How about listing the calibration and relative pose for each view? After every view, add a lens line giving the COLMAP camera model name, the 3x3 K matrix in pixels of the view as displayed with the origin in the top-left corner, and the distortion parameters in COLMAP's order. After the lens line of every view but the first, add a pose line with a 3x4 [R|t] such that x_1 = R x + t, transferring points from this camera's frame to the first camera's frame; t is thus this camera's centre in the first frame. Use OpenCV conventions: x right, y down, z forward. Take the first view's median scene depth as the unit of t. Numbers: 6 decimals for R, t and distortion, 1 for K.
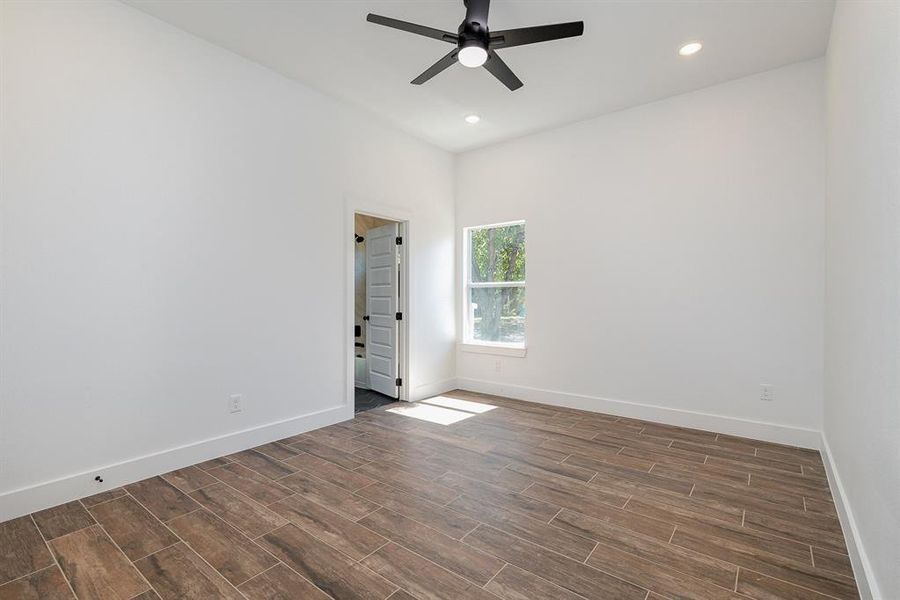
lens RADIAL K [[416.6, 0, 447.4], [0, 416.6, 299.6], [0, 0, 1]] dist [0.000810, 0.000411]
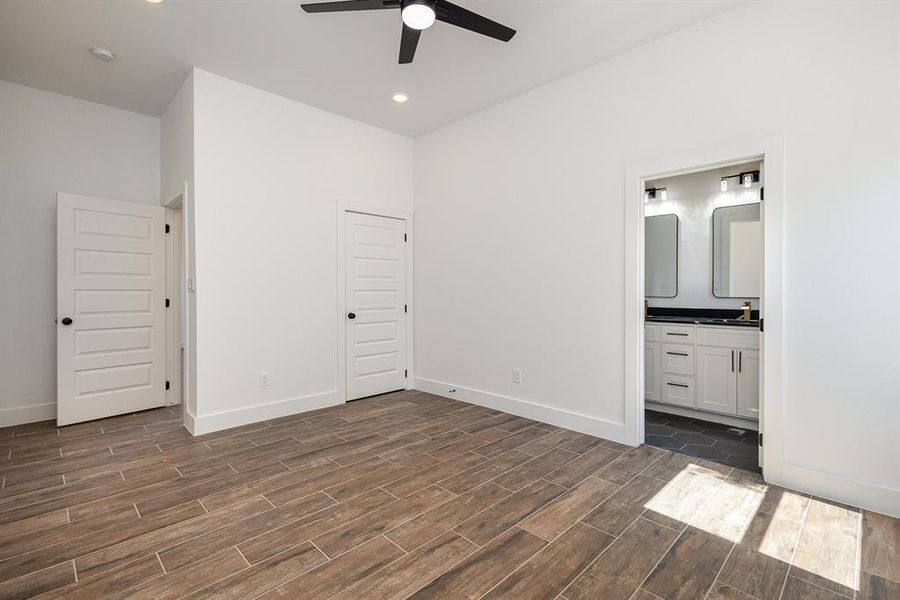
lens RADIAL K [[416.6, 0, 447.4], [0, 416.6, 294.8], [0, 0, 1]] dist [0.000810, 0.000411]
pose [[-0.132323, 0.015209, -0.991090, 0.859824], [-0.010255, 0.999808, 0.016712, -0.009893], [0.991154, 0.012375, -0.132141, 1.113546]]
